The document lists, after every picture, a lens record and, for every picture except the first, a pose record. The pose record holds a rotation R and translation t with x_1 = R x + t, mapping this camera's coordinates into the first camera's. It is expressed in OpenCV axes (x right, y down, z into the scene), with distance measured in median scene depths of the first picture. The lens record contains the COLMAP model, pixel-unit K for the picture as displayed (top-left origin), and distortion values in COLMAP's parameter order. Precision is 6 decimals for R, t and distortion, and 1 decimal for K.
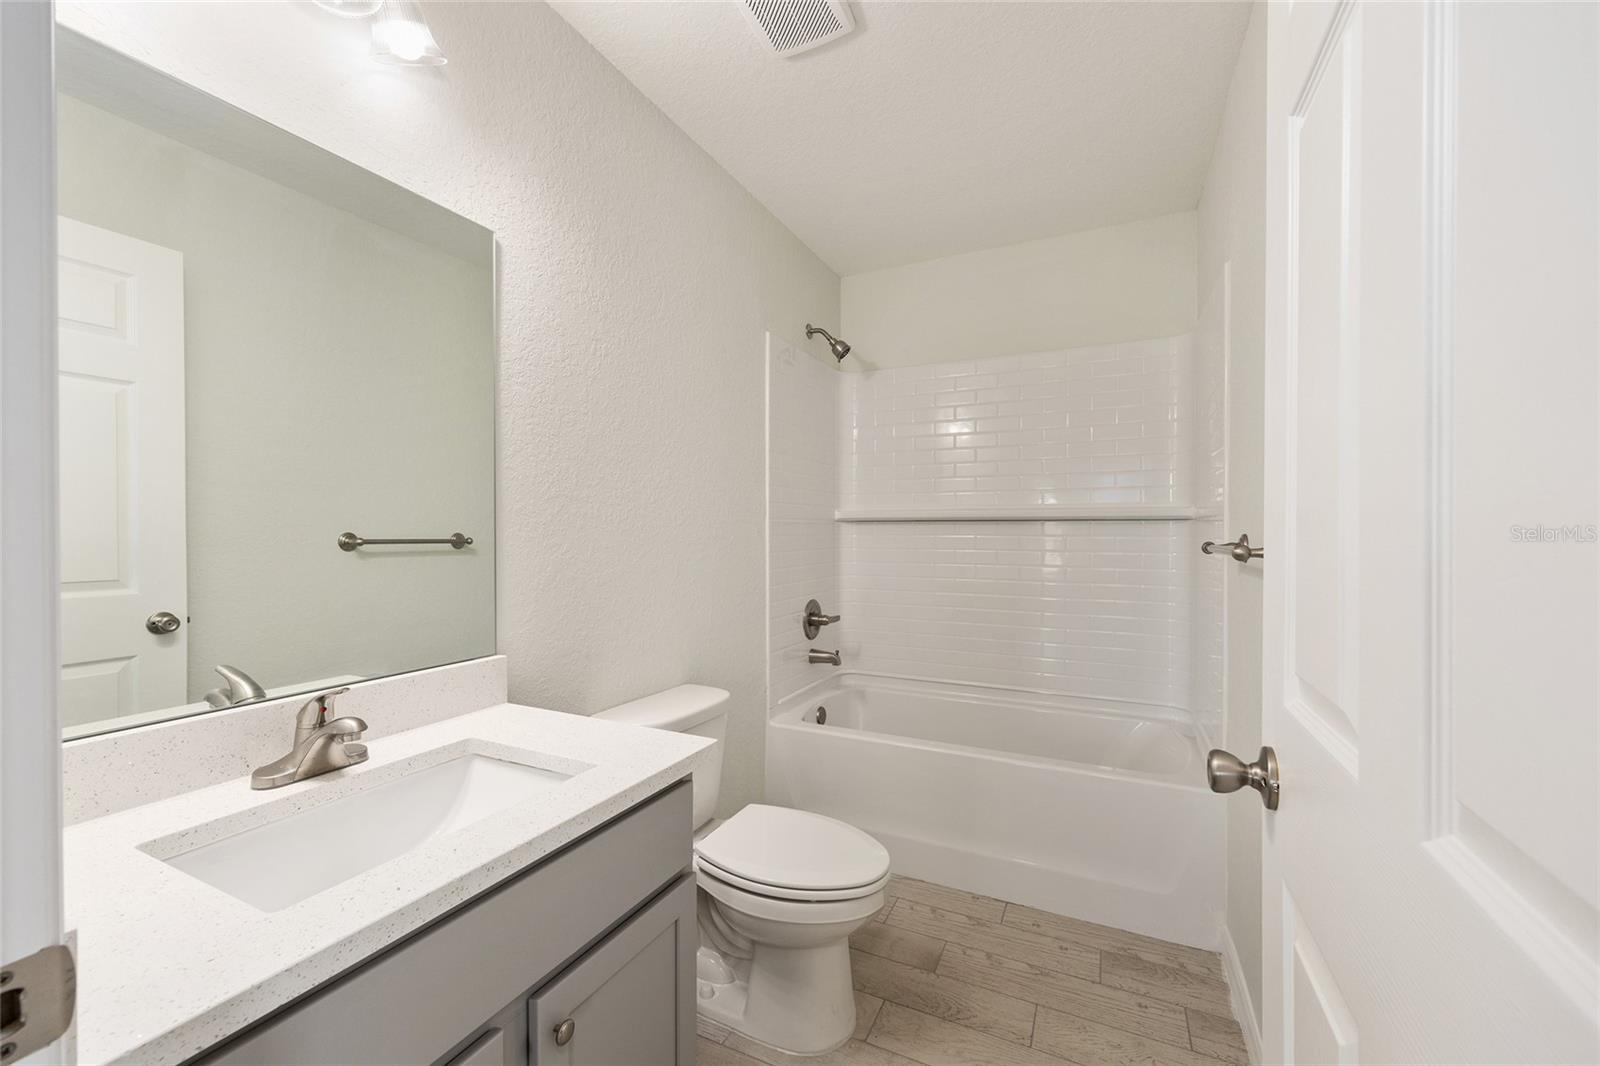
lens RADIAL K [[642.2, 0, 805.3], [0, 642.2, 536.1], [0, 0, 1]] dist [-0.001505, 0.001111]
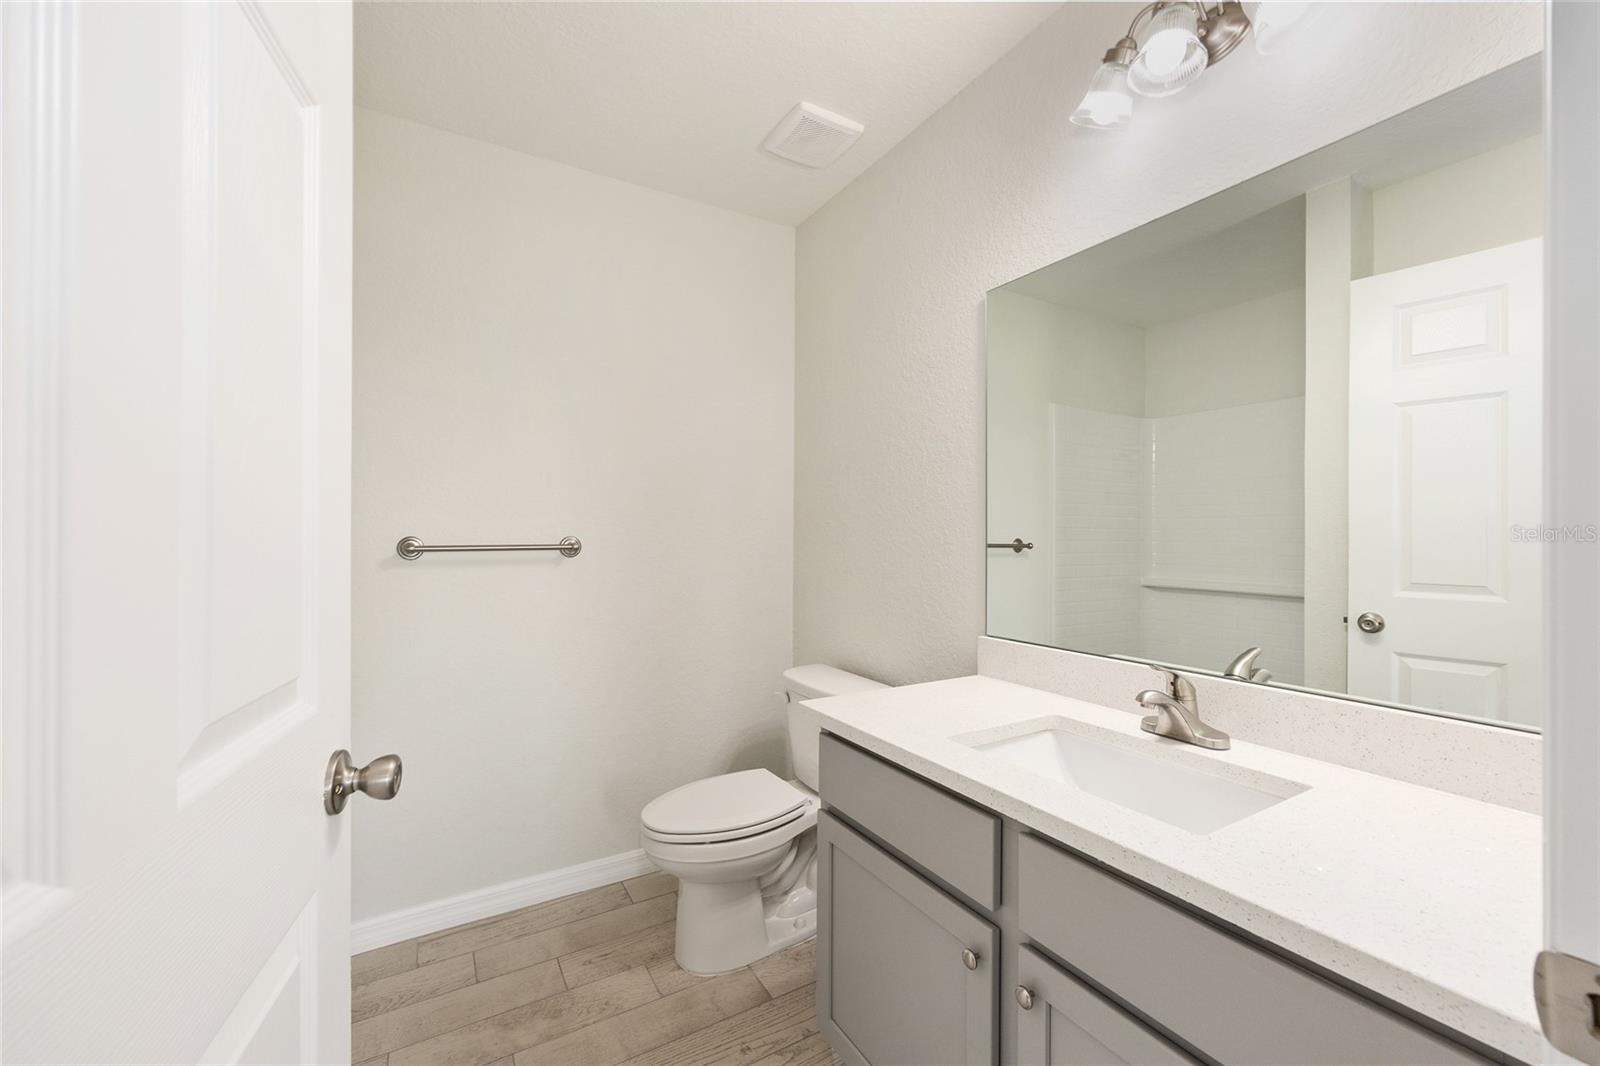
lens RADIAL K [[642.2, 0, 802.5], [0, 642.2, 539.0], [0, 0, 1]] dist [-0.001505, 0.001111]
pose [[-0.525270, -0.003816, -0.850927, 0.646593], [-0.004885, 0.999987, -0.001469, -0.002063], [0.850921, 0.003385, -0.525282, 1.033756]]
